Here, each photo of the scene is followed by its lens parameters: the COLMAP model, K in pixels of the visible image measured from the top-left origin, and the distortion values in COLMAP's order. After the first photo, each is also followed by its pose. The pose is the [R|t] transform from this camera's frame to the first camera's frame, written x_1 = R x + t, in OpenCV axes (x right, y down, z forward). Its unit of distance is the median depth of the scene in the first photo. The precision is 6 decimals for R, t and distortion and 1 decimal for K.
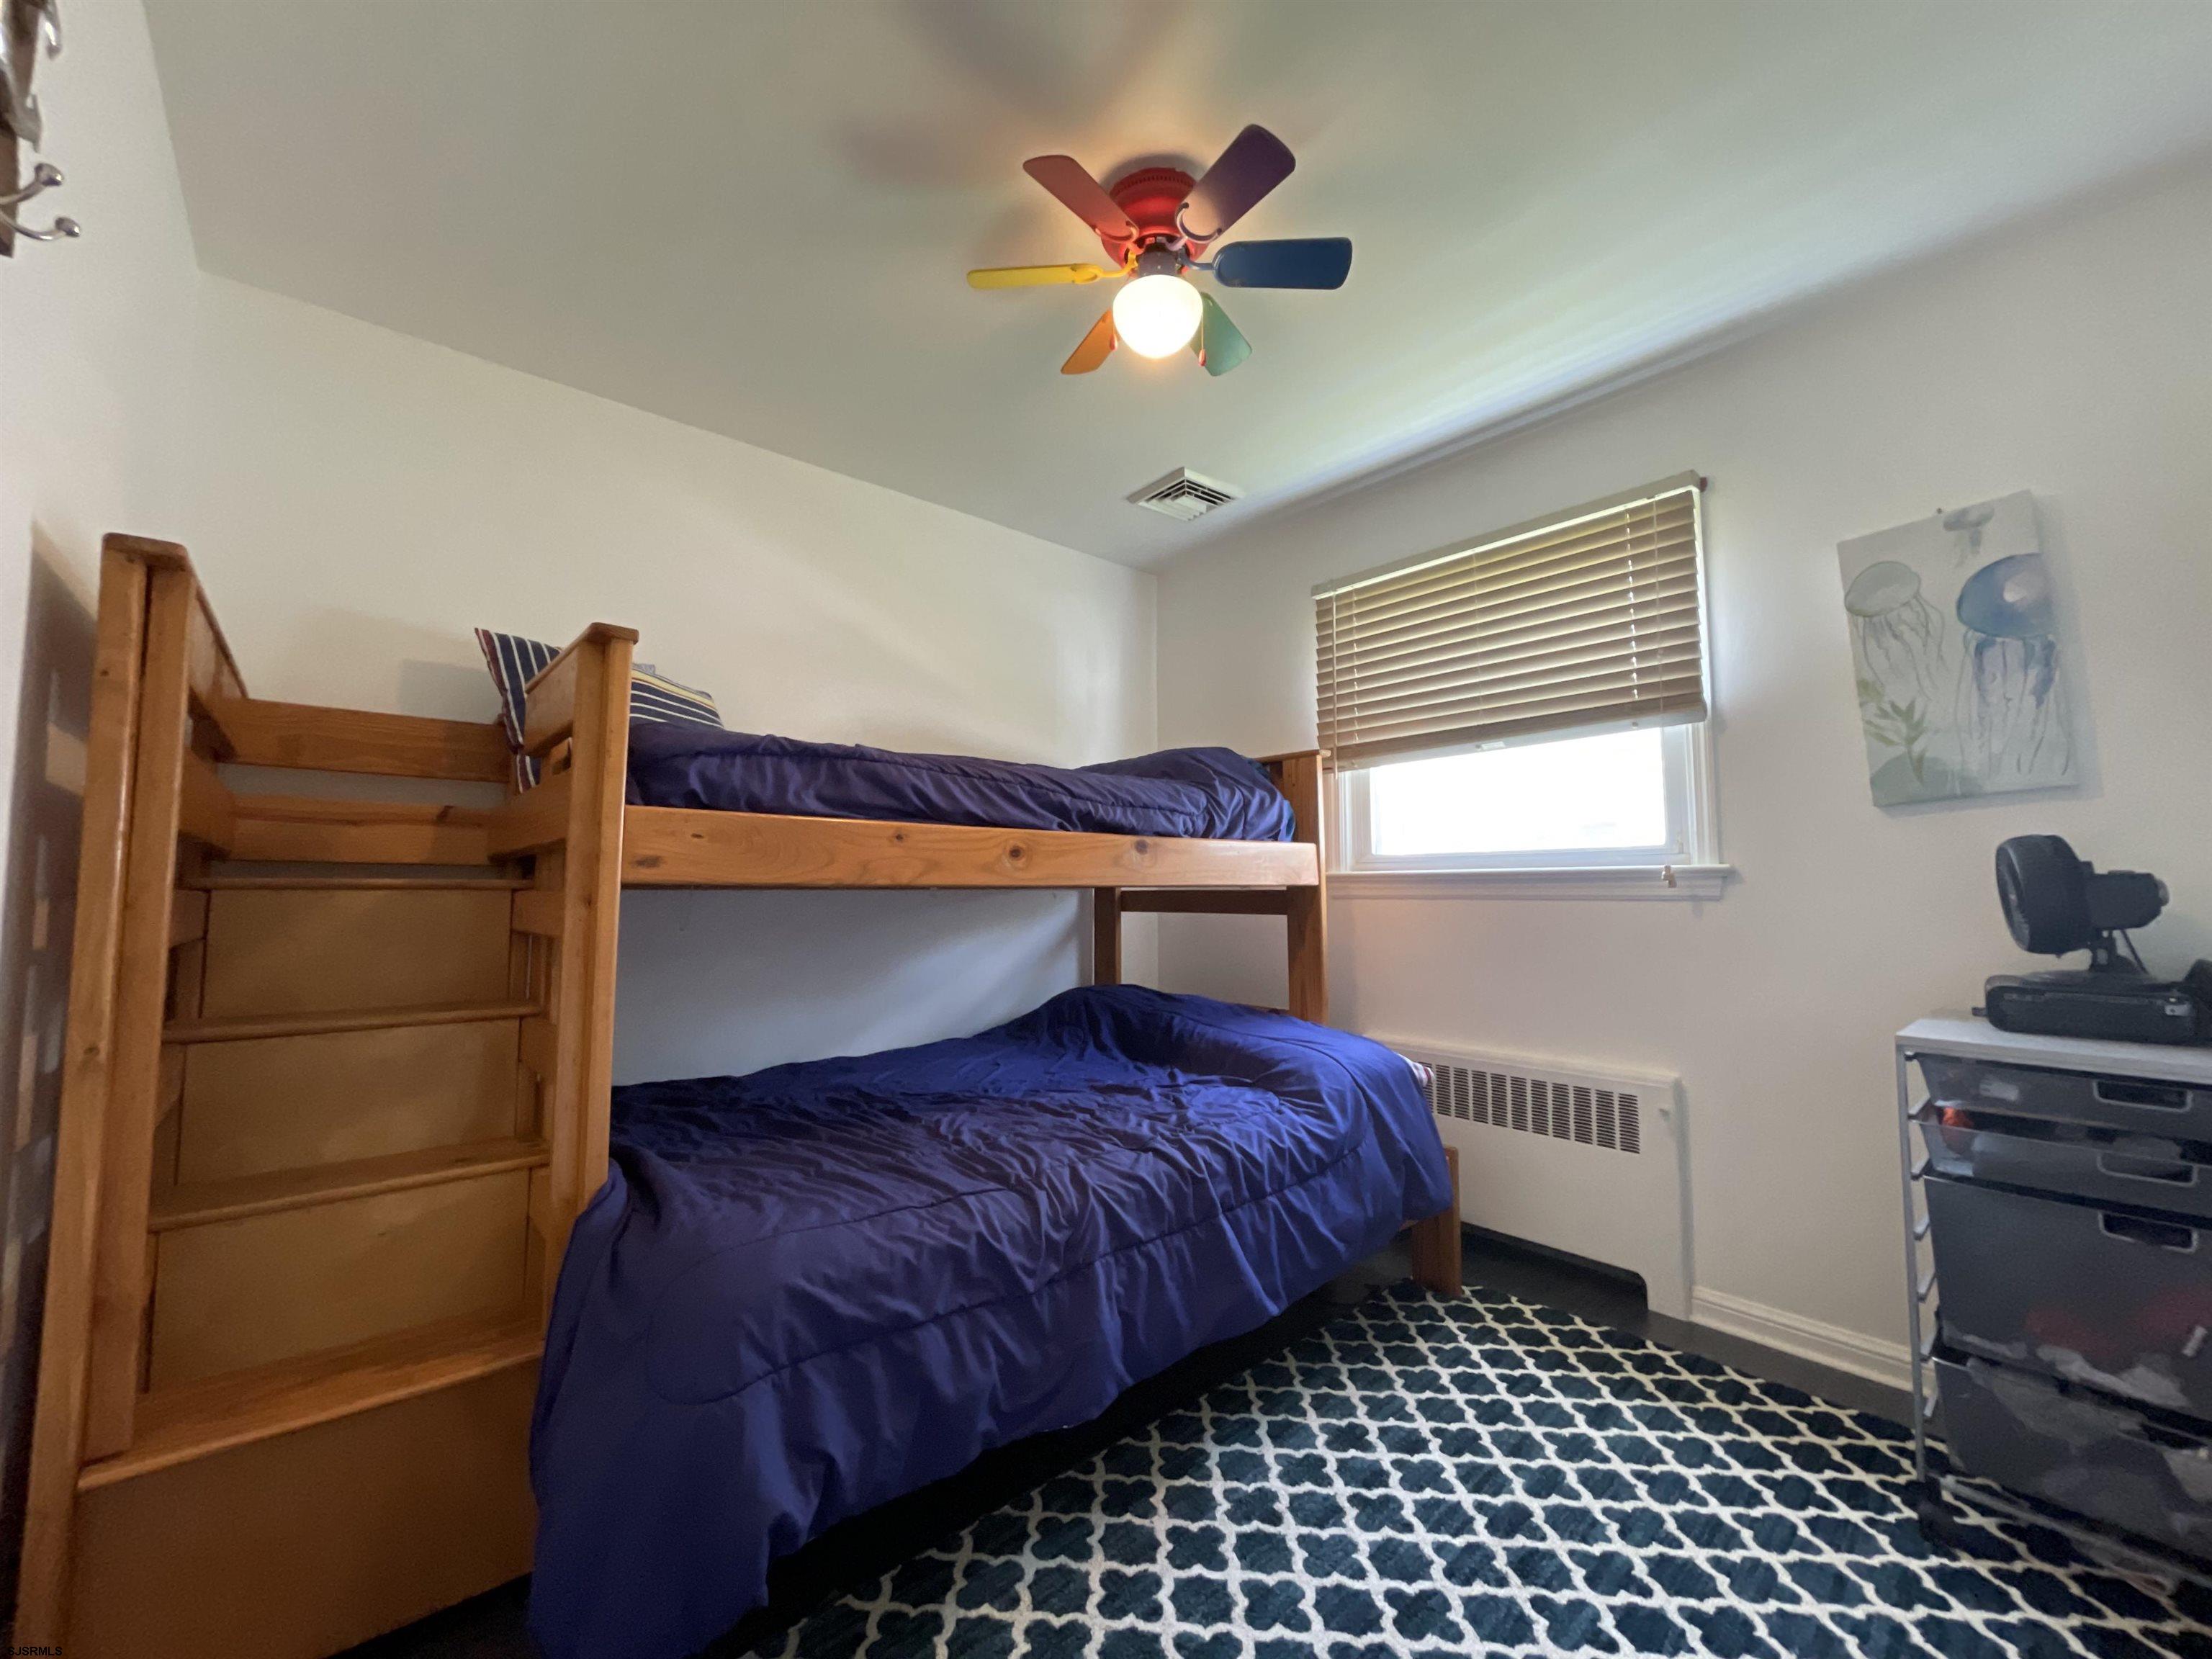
lens RADIAL K [[890.5, 0, 1095.0], [0, 890.5, 822.3], [0, 0, 1]] dist [-0.005473, 0.001797]
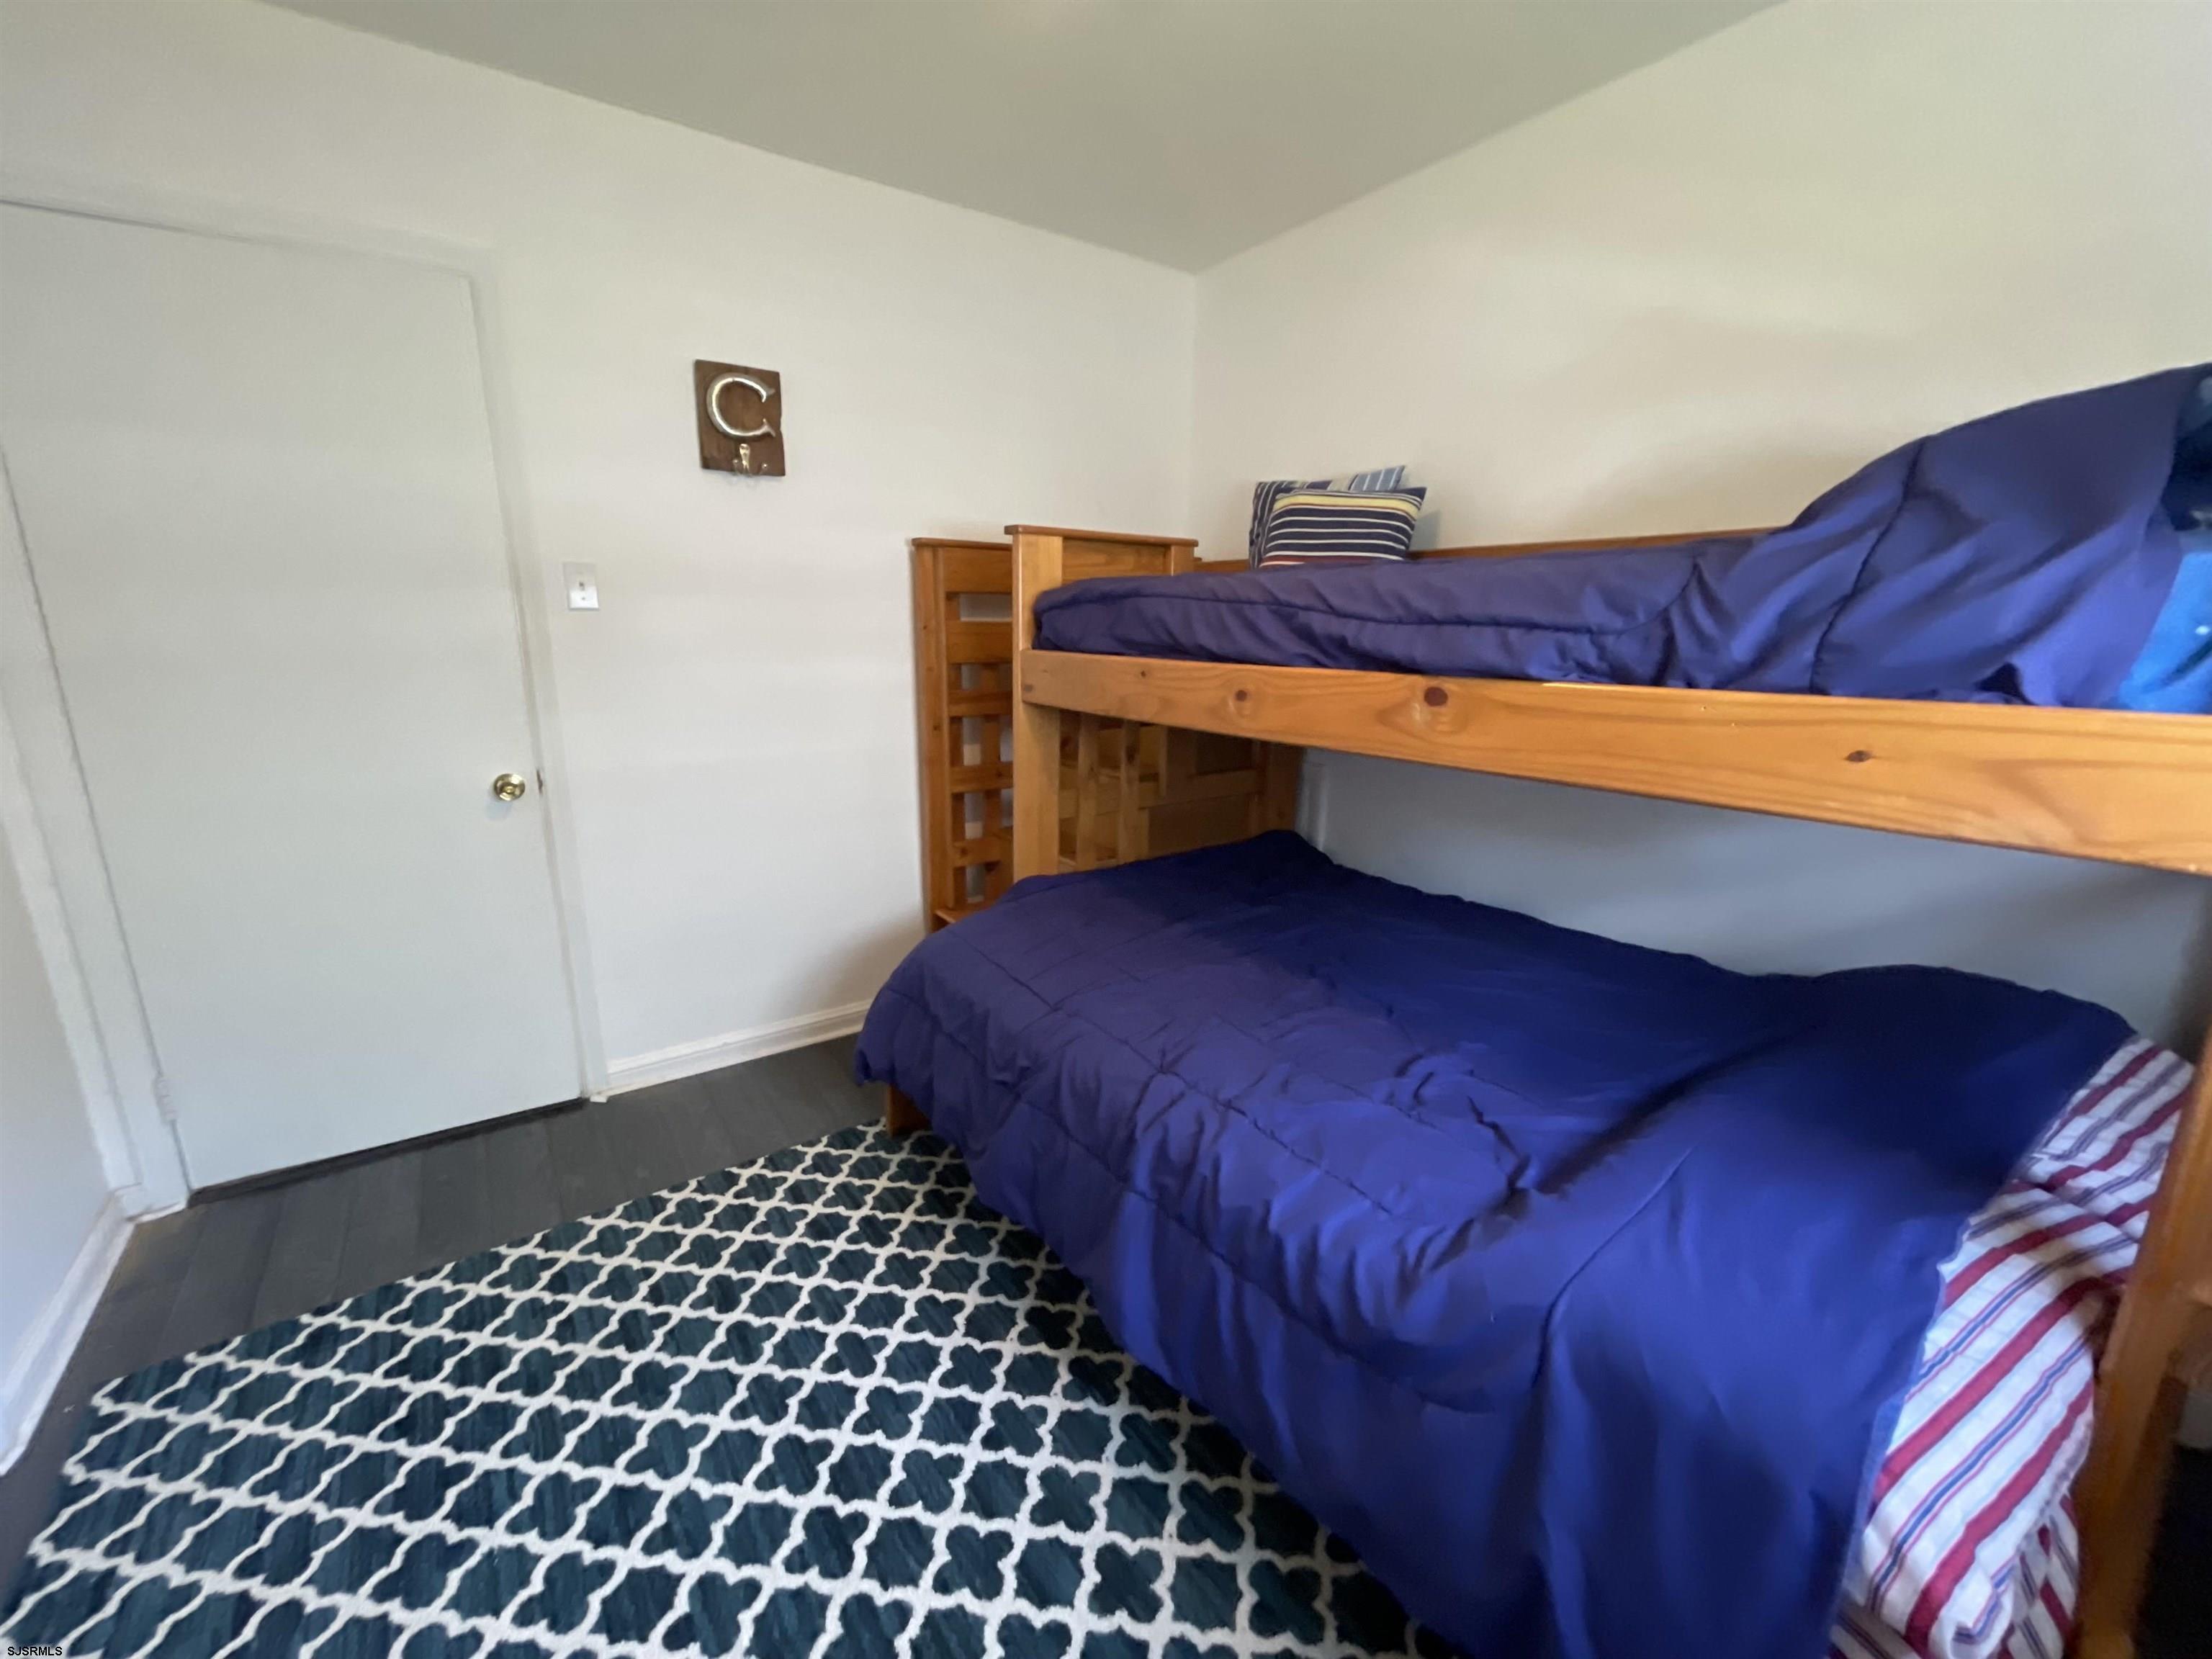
lens RADIAL K [[890.5, 0, 1097.3], [0, 890.5, 842.3], [0, 0, 1]] dist [-0.005473, 0.001797]
pose [[-0.104518, 0.228223, -0.967983, 0.754582], [0.059744, 0.972996, 0.222954, -0.024758], [0.992727, -0.034529, -0.115330, 0.983840]]
